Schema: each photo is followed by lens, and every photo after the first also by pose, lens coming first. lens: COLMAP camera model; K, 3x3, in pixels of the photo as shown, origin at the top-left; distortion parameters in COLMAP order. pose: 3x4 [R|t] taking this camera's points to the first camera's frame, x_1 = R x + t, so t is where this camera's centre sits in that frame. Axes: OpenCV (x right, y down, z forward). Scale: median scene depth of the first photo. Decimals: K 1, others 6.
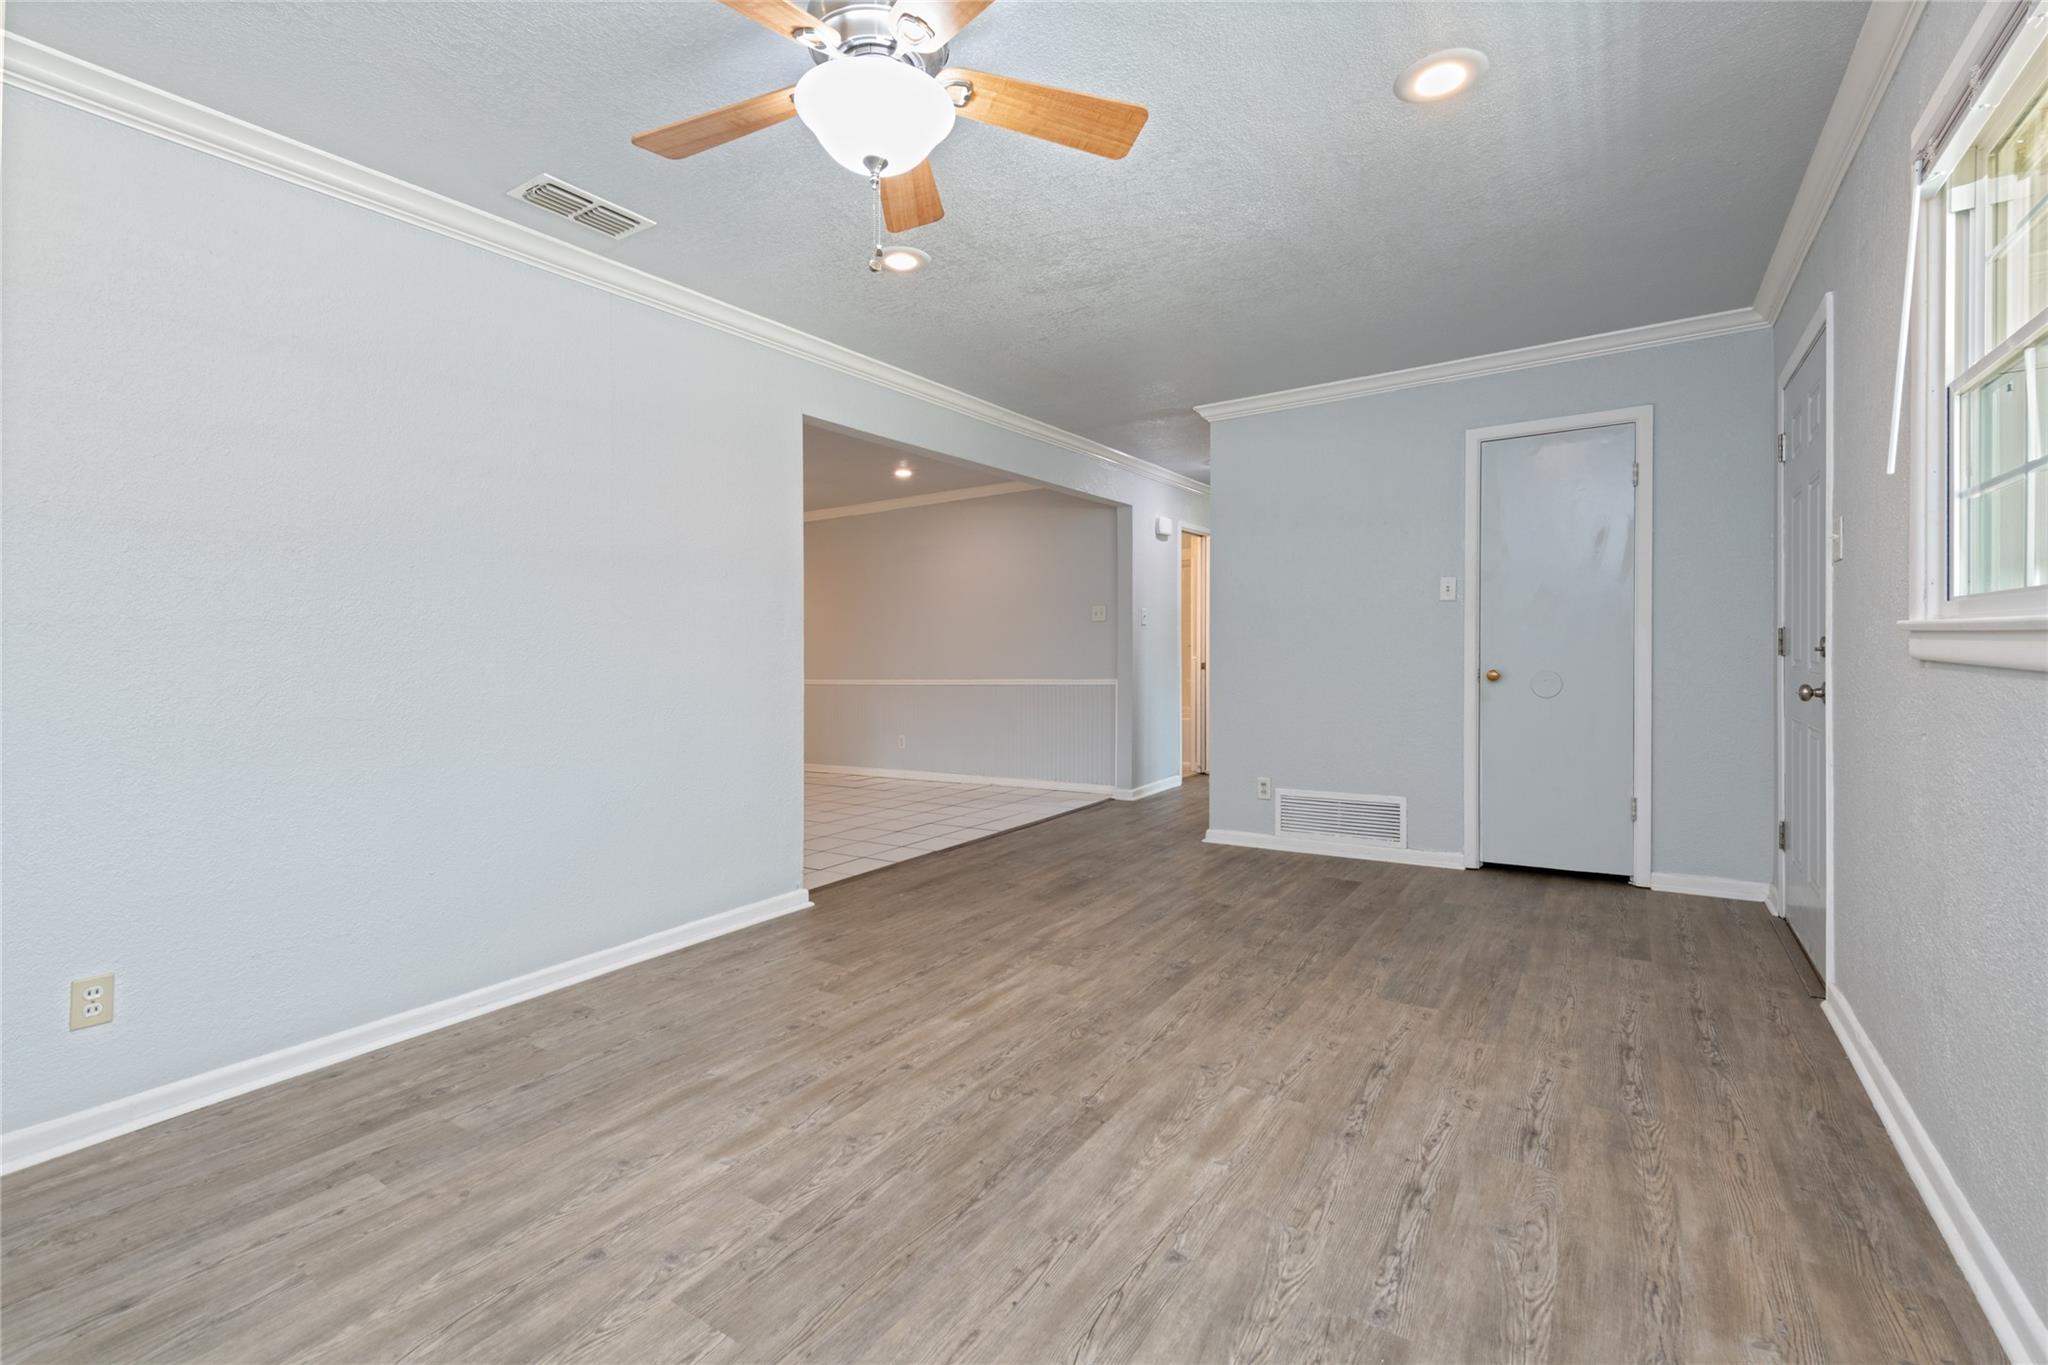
lens RADIAL K [[915.6, 0, 1033.9], [0, 915.6, 662.1], [0, 0, 1]] dist [0.014129, -0.003436]
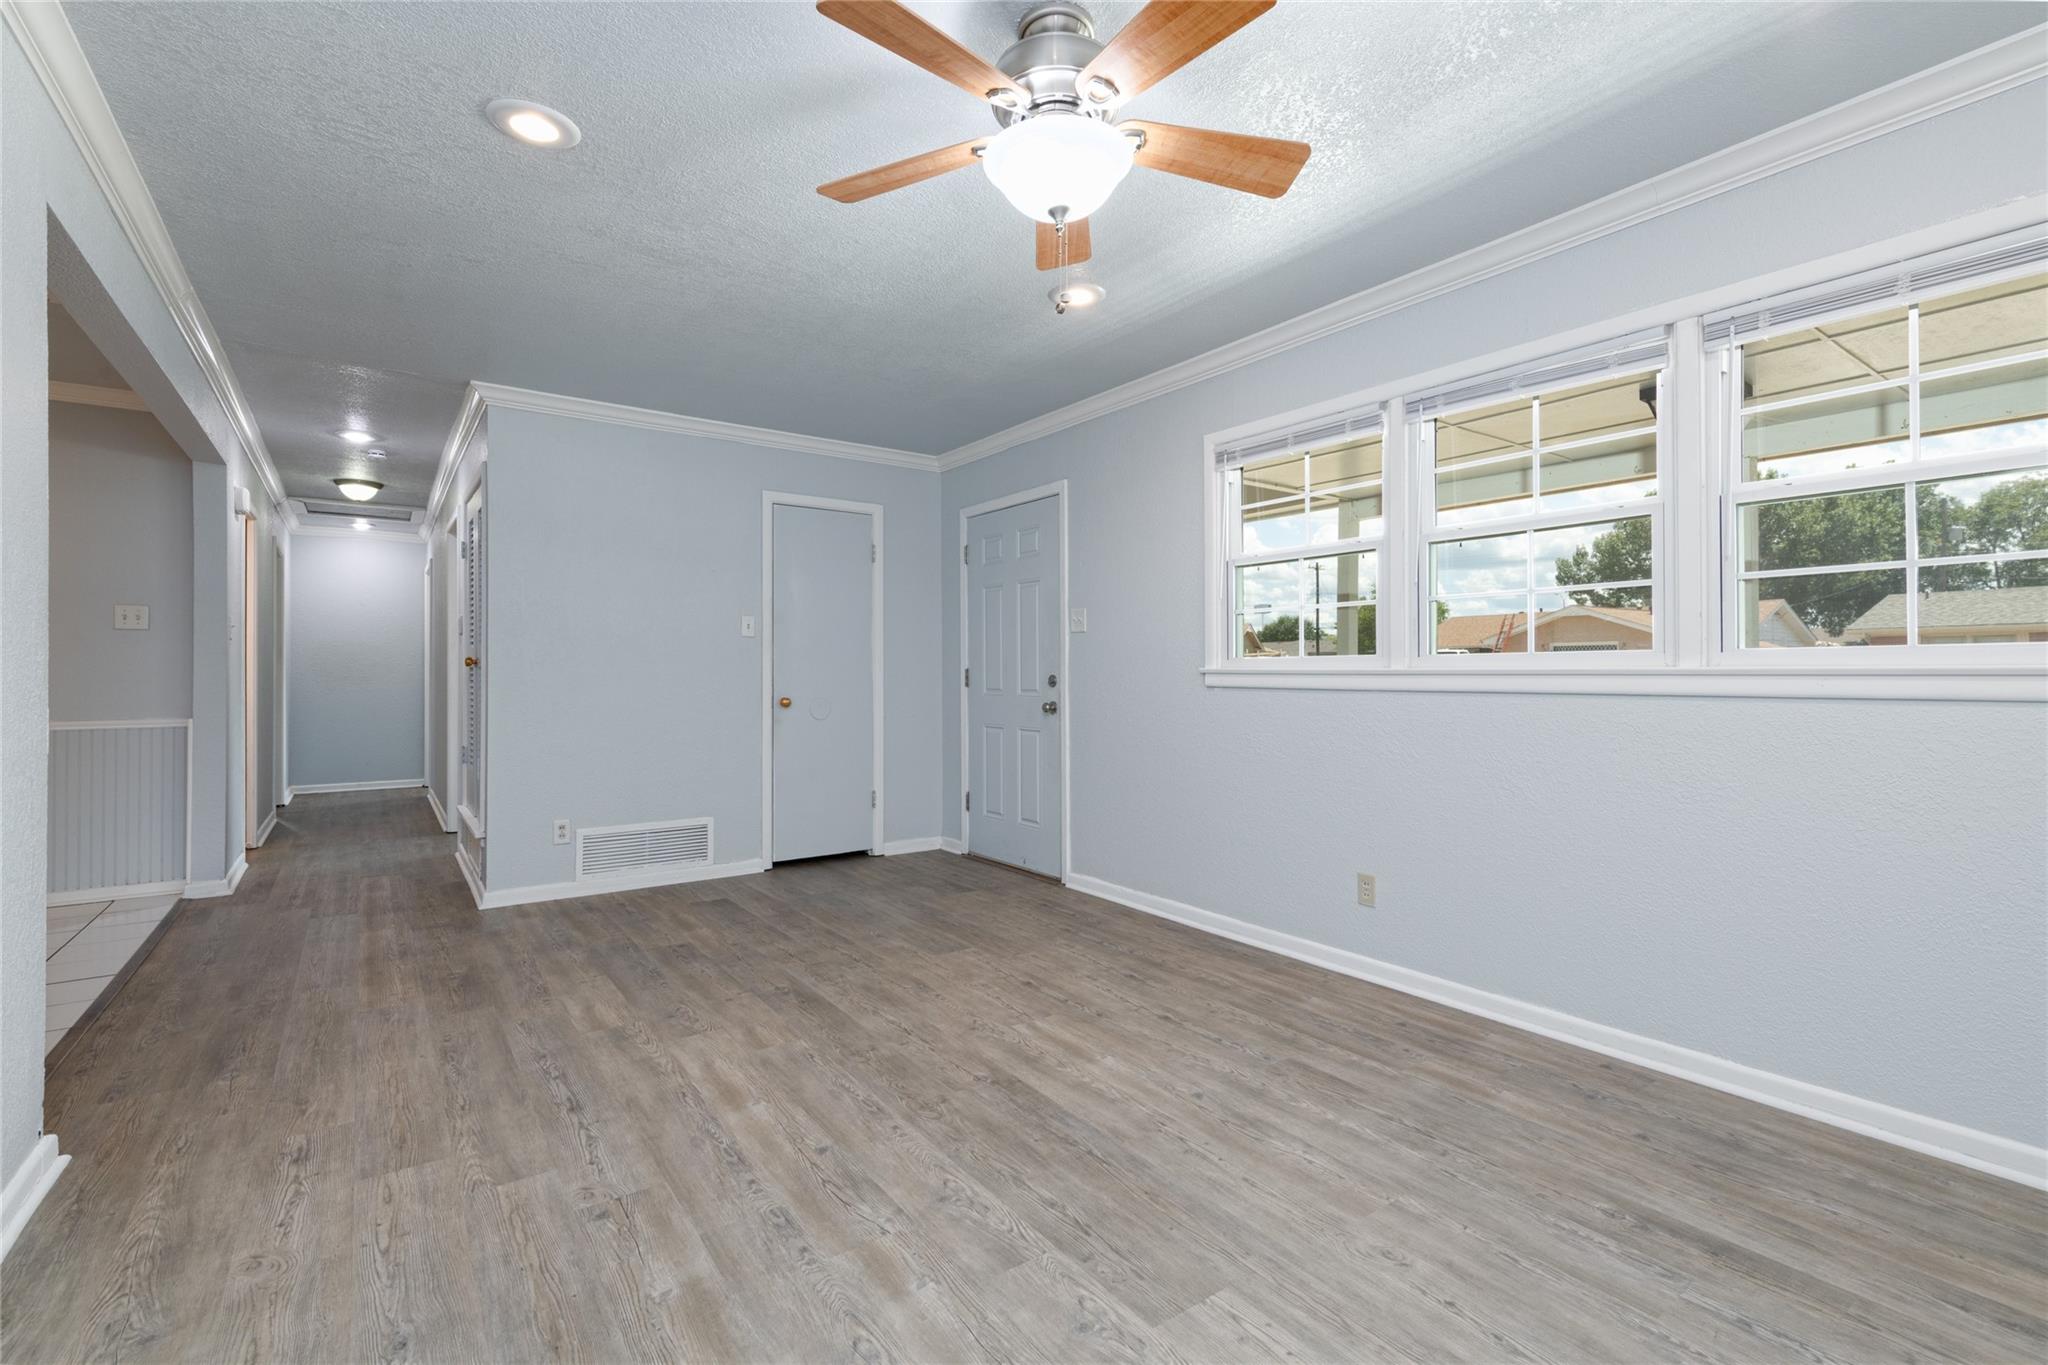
lens RADIAL K [[915.6, 0, 1044.3], [0, 915.6, 673.1], [0, 0, 1]] dist [0.014129, -0.003436]
pose [[0.347457, 0.019213, 0.937499, -0.843441], [0.005665, 0.999729, -0.022588, 0.009680], [-0.937679, 0.013160, 0.347254, 0.467661]]
